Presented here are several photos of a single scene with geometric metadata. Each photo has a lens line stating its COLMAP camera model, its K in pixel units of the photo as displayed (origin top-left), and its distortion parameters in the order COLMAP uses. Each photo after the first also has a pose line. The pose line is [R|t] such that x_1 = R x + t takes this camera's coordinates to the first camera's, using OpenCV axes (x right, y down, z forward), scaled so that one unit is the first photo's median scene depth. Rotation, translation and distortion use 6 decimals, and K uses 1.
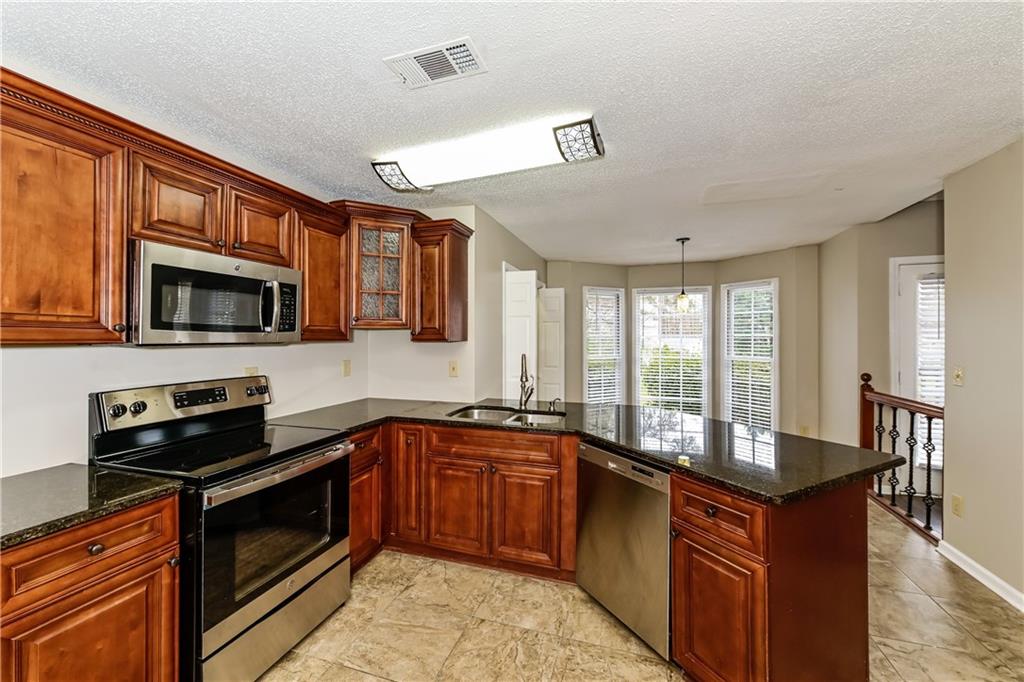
lens RADIAL K [[403.6, 0, 512.4], [0, 403.6, 338.4], [0, 0, 1]] dist [0.001082, 0.000030]
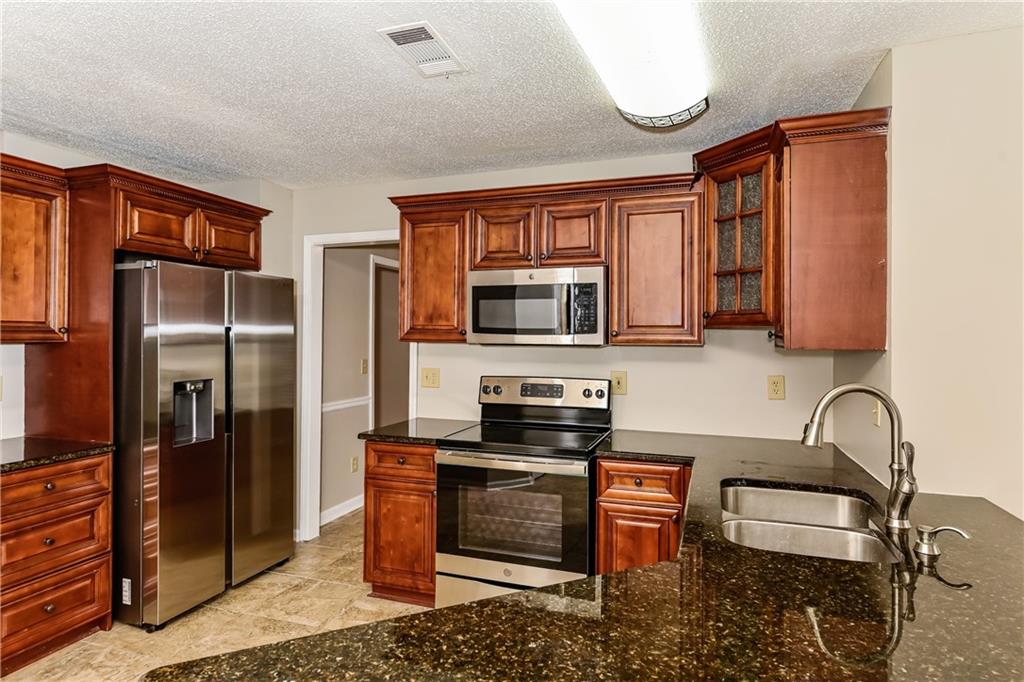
lens RADIAL K [[569.5, 0, 513.3], [0, 569.5, 335.0], [0, 0, 1]] dist [-0.002055, -0.000046]
pose [[-0.011549, -0.006818, -0.999910, 0.957548], [-0.009707, 0.999930, -0.006706, -0.003068], [0.999886, 0.009628, -0.011614, 1.033188]]
